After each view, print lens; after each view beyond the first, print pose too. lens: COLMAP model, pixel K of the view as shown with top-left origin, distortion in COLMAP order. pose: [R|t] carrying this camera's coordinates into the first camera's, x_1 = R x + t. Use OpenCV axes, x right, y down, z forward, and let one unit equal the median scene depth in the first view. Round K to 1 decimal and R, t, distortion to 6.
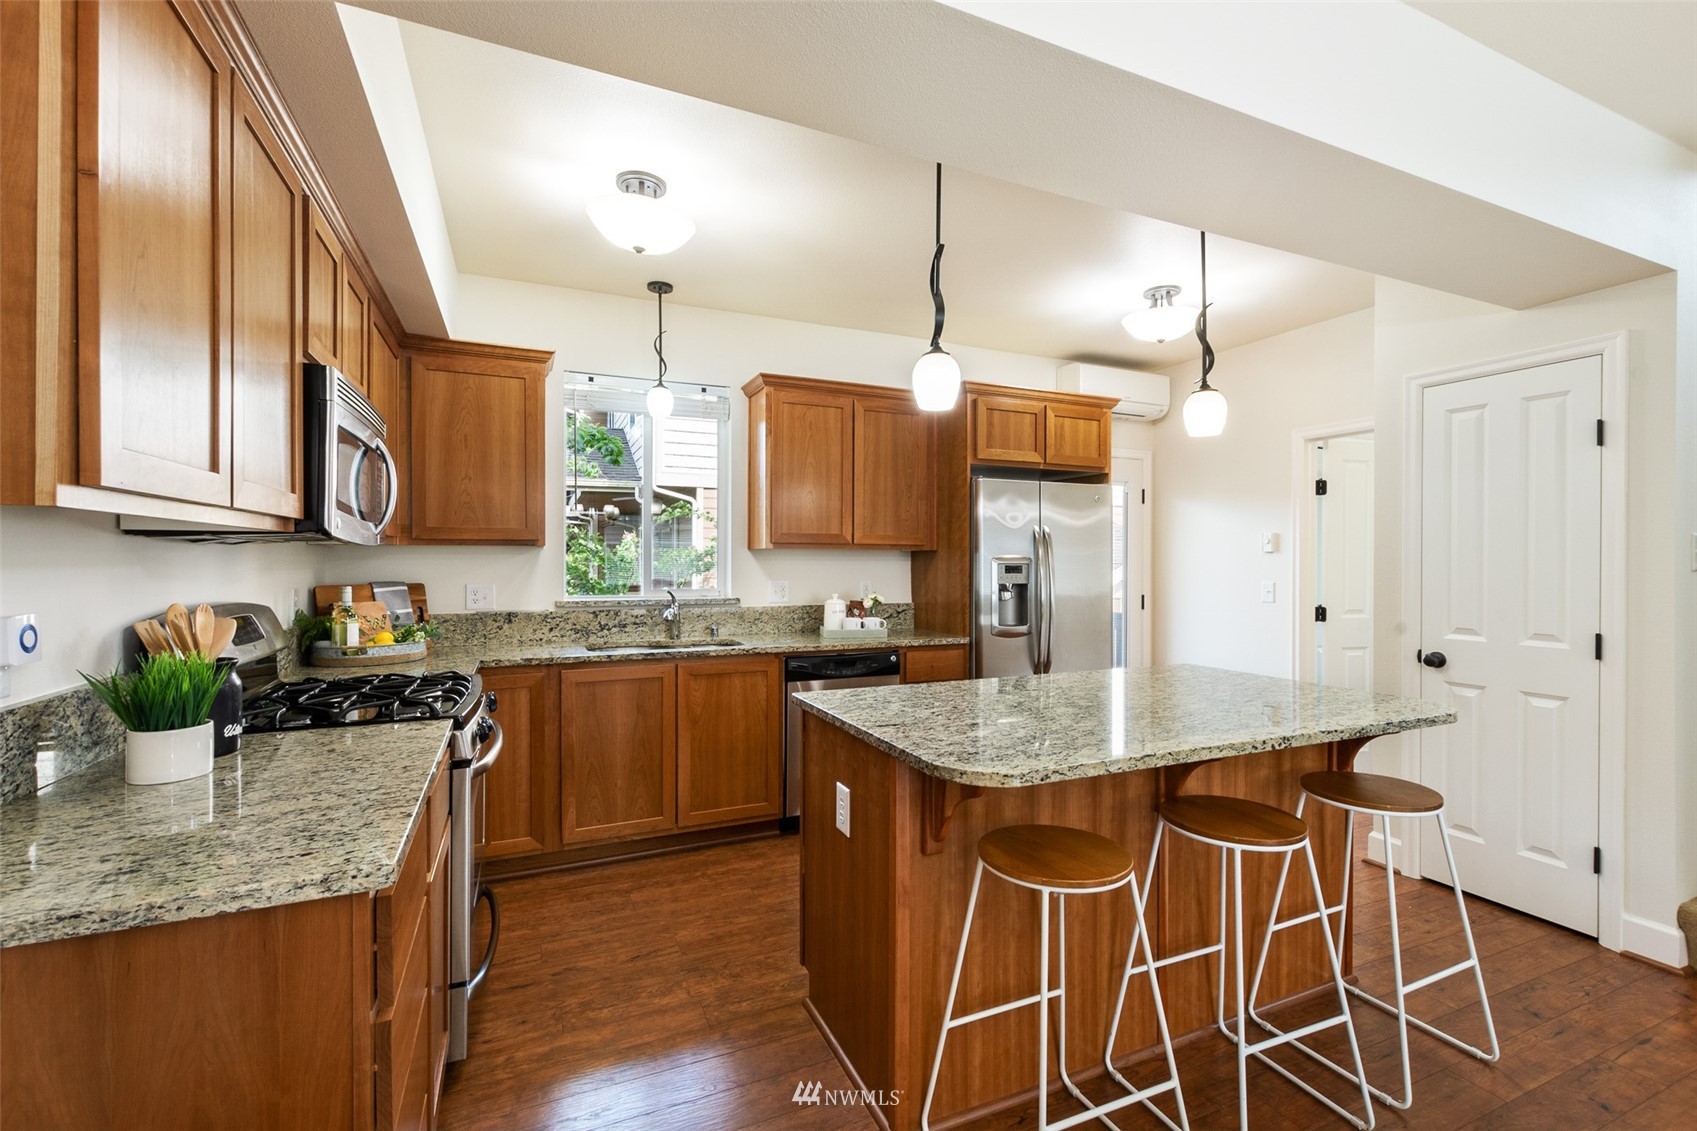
lens RADIAL K [[736.3, 0, 831.3], [0, 736.3, 564.9], [0, 0, 1]] dist [0.004990, -0.002452]
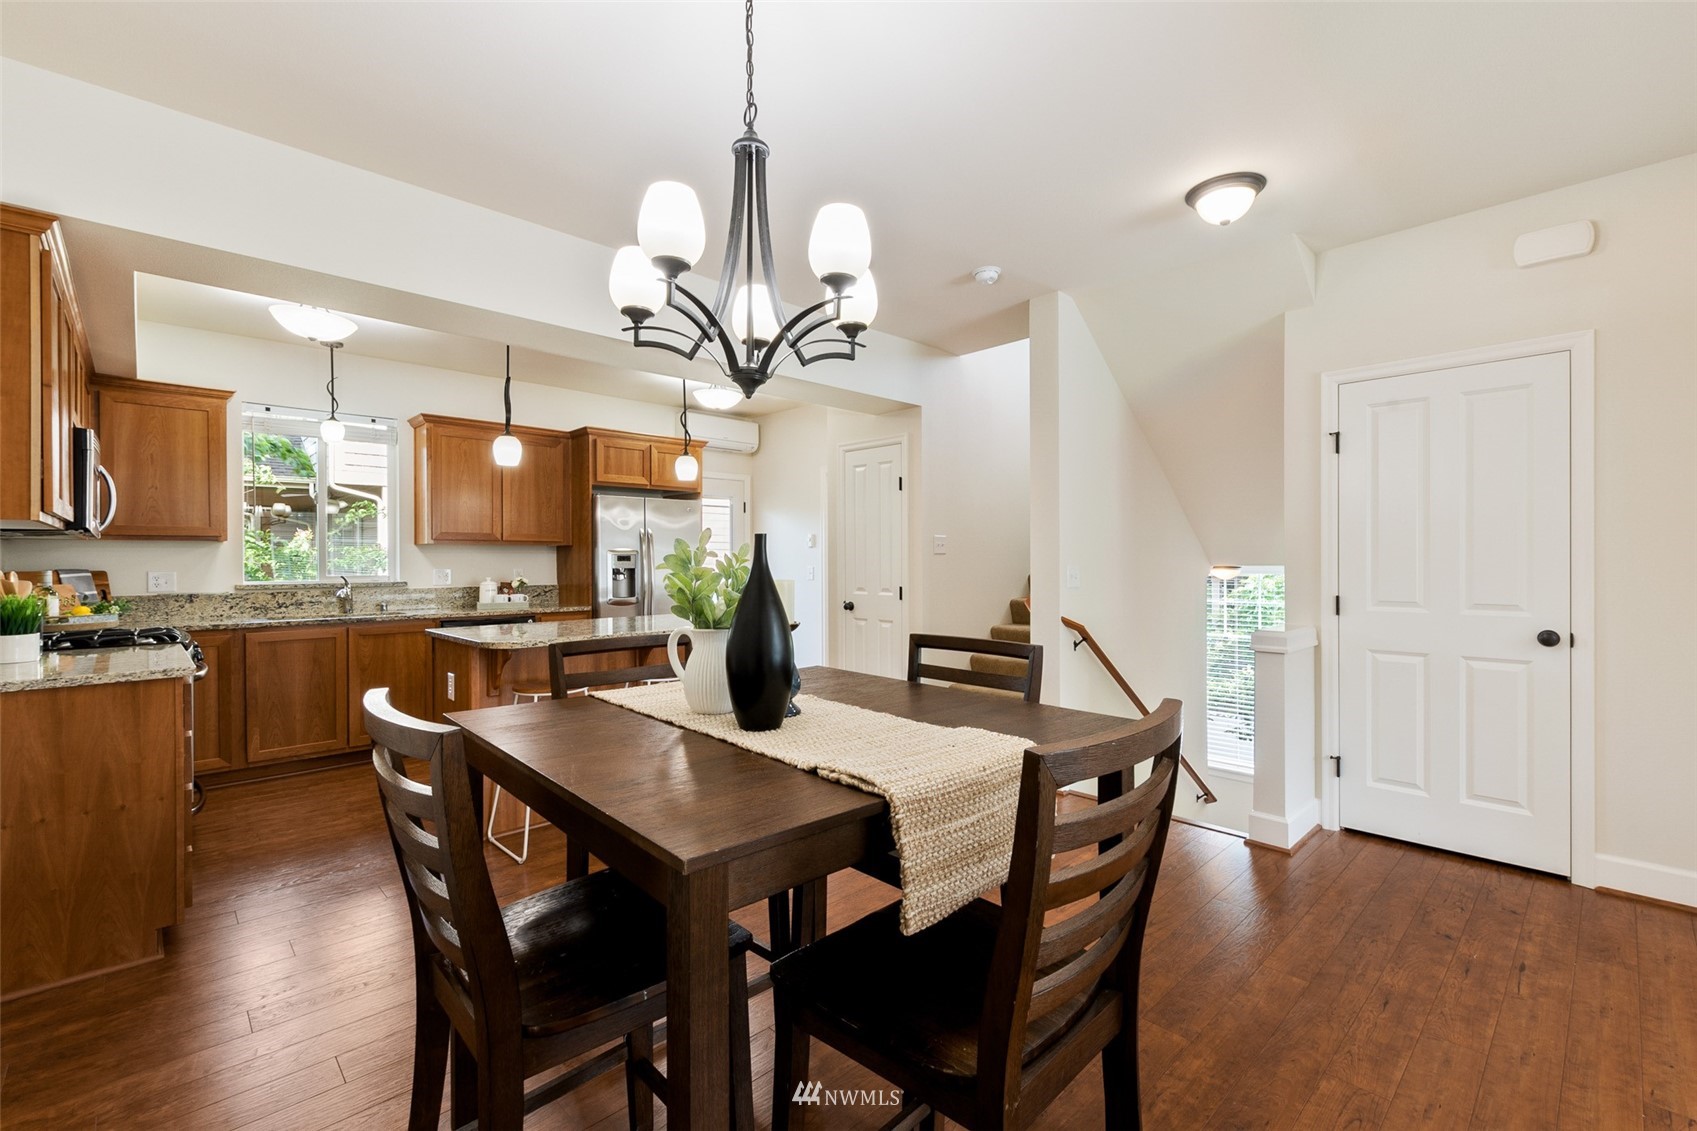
lens RADIAL K [[736.3, 0, 844.5], [0, 736.3, 560.7], [0, 0, 1]] dist [0.004990, -0.002452]
pose [[0.933404, -0.006962, 0.358761, 0.144786], [0.008705, 0.999957, -0.003244, 0.020977], [-0.358723, 0.006151, 0.933424, -0.550085]]
